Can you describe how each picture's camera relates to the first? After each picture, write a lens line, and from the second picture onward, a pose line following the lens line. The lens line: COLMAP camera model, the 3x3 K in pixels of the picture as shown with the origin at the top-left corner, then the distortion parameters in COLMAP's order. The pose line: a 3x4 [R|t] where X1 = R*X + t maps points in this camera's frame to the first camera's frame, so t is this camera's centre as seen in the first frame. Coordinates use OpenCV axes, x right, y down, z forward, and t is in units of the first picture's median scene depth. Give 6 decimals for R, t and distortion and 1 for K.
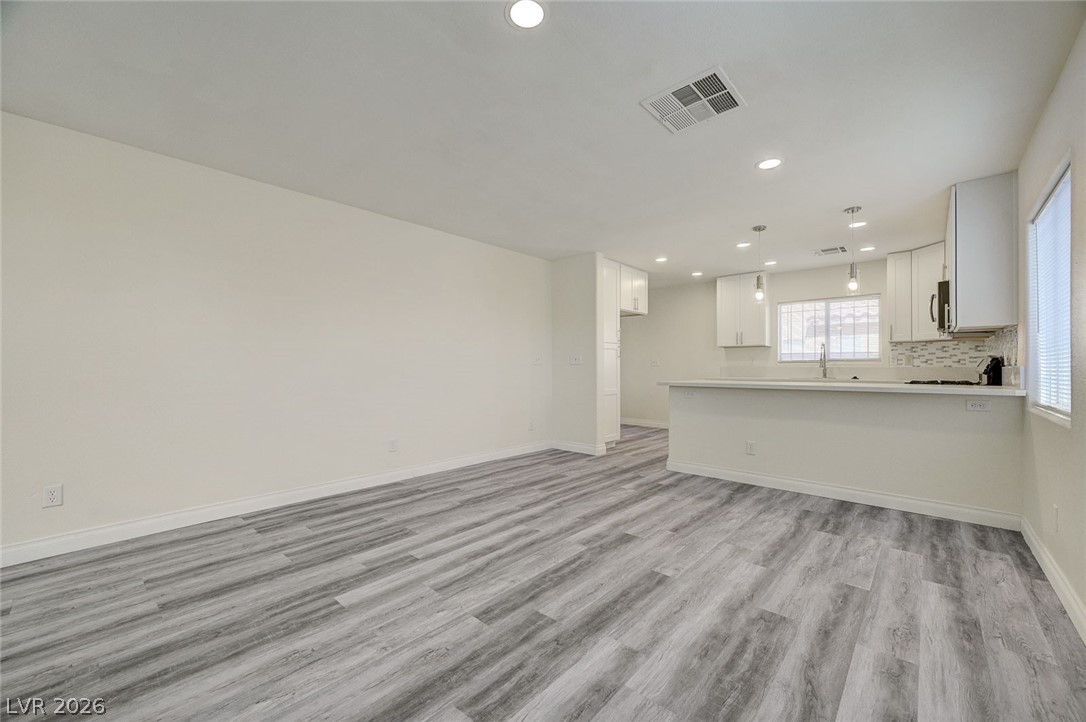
lens RADIAL K [[430.6, 0, 544.1], [0, 430.6, 364.1], [0, 0, 1]] dist [-0.000935, 0.000065]
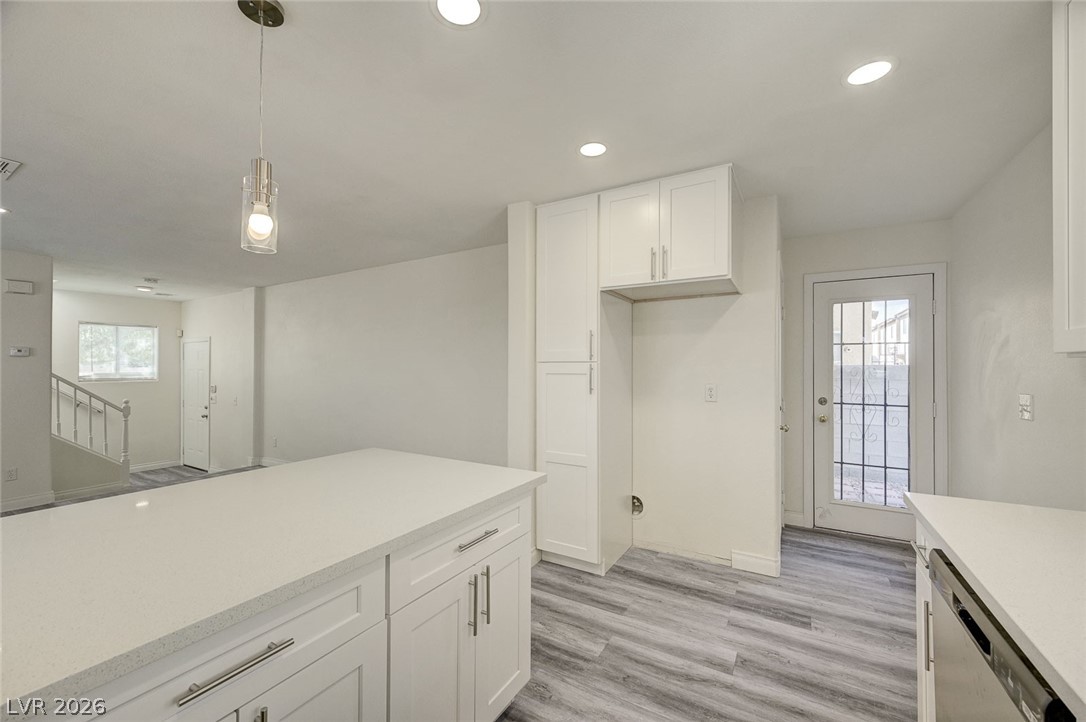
lens RADIAL K [[430.6, 0, 544.1], [0, 430.6, 364.1], [0, 0, 1]] dist [-0.000935, 0.000065]
pose [[0.196210, -0.006390, -0.980541, 1.135157], [0.007956, 0.999956, -0.004925, -0.077606], [0.980530, -0.006835, 0.196252, 1.534191]]
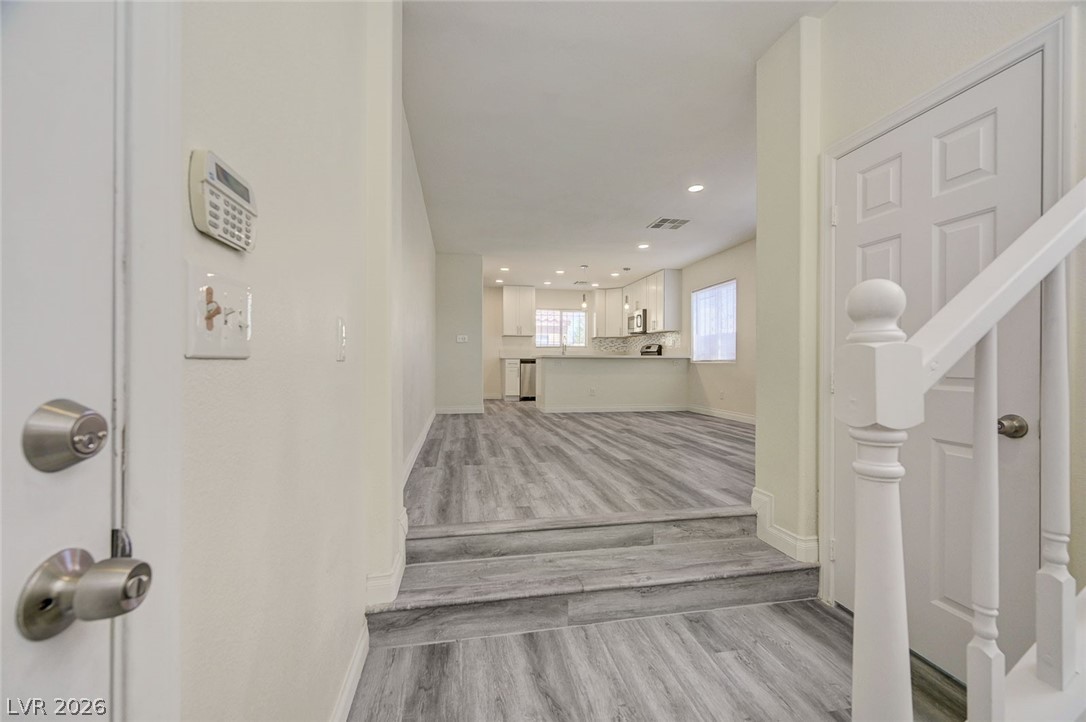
lens RADIAL K [[433.1, 0, 543.6], [0, 433.1, 358.8], [0, 0, 1]] dist [0.000131, 0.000033]
pose [[0.599607, 0.011584, 0.800211, -1.328387], [-0.011658, 0.999916, -0.005739, 0.089100], [-0.800210, -0.005888, 0.599691, 0.117222]]
